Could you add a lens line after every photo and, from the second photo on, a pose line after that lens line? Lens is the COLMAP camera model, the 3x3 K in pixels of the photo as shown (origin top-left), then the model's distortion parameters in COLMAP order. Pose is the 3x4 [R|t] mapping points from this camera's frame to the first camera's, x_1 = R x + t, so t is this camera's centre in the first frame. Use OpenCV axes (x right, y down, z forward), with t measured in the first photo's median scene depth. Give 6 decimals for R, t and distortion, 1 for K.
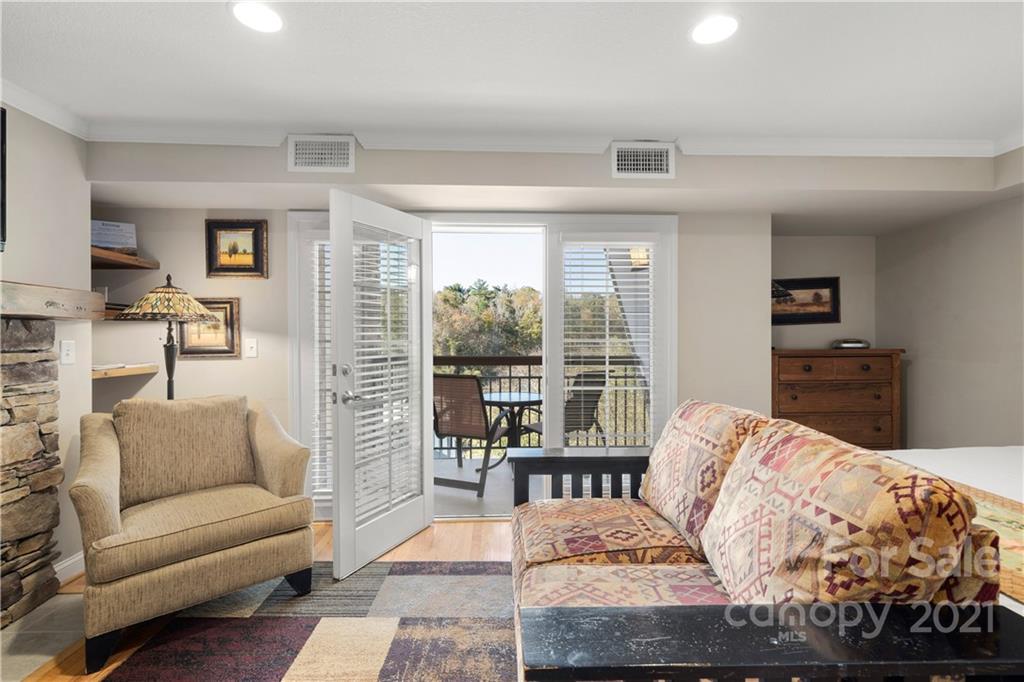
lens RADIAL K [[473.8, 0, 513.3], [0, 473.8, 339.8], [0, 0, 1]] dist [0.007471, 0.000269]
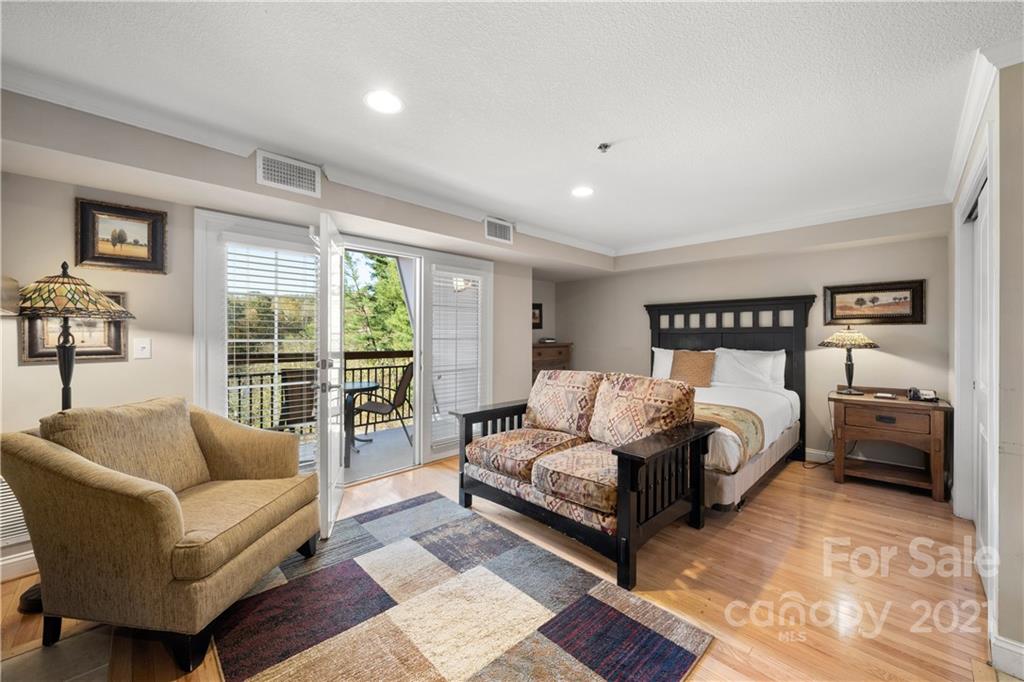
lens RADIAL K [[391.2, 0, 513.5], [0, 391.2, 337.0], [0, 0, 1]] dist [0.001549, 0.000184]
pose [[0.736411, 0.000319, 0.676534, -0.625596], [0.002223, 0.999993, -0.002890, -0.000863], [-0.676530, 0.003632, 0.736406, -0.045710]]
